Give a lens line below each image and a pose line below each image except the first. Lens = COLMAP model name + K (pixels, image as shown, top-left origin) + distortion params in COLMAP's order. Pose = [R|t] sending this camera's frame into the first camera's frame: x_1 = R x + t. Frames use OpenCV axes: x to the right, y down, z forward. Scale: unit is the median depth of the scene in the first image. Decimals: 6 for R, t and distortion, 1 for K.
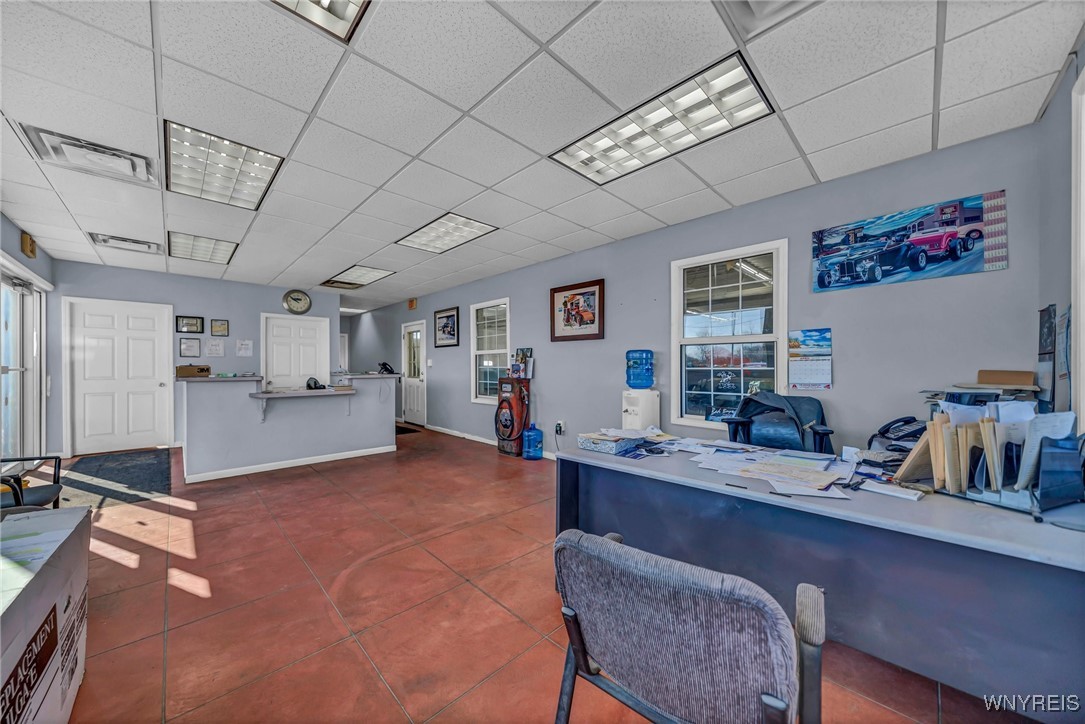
lens RADIAL K [[376.0, 0, 531.0], [0, 376.0, 365.6], [0, 0, 1]] dist [-0.000461, -0.000105]
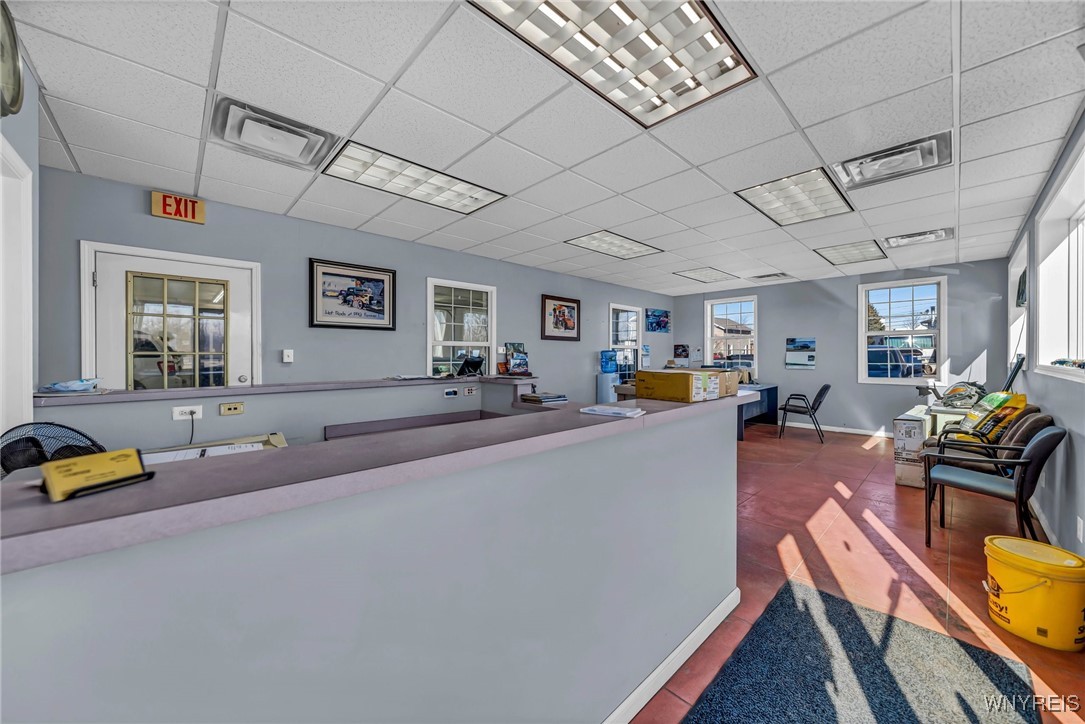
lens RADIAL K [[391.4, 0, 514.2], [0, 391.4, 362.3], [0, 0, 1]] dist [-0.002865, -0.000128]
pose [[0.046765, -0.018357, 0.998737, -1.214480], [-0.003271, 0.999823, 0.018530, -0.014912], [-0.998901, -0.004134, 0.046696, 1.068238]]
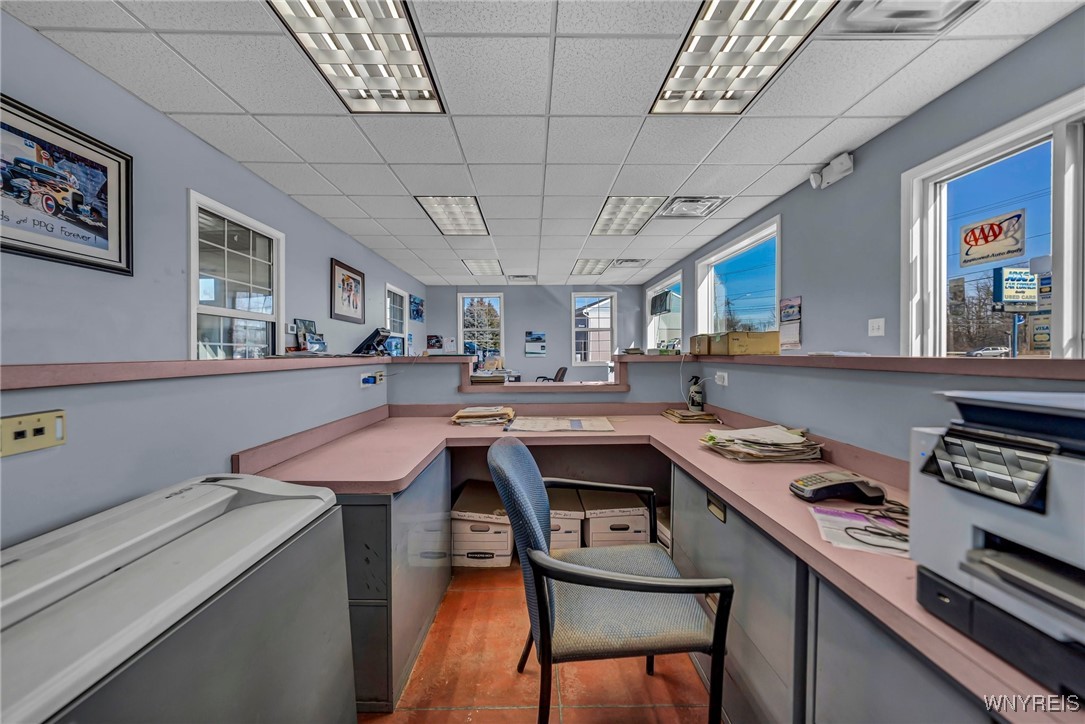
lens RADIAL K [[412.2, 0, 531.2], [0, 412.2, 358.1], [0, 0, 1]] dist [-0.000653, -0.000080]
pose [[-0.730838, -0.002692, 0.682545, -0.979543], [0.002171, 0.999978, 0.006268, 0.026034], [-0.682547, 0.006062, -0.730816, 1.438952]]
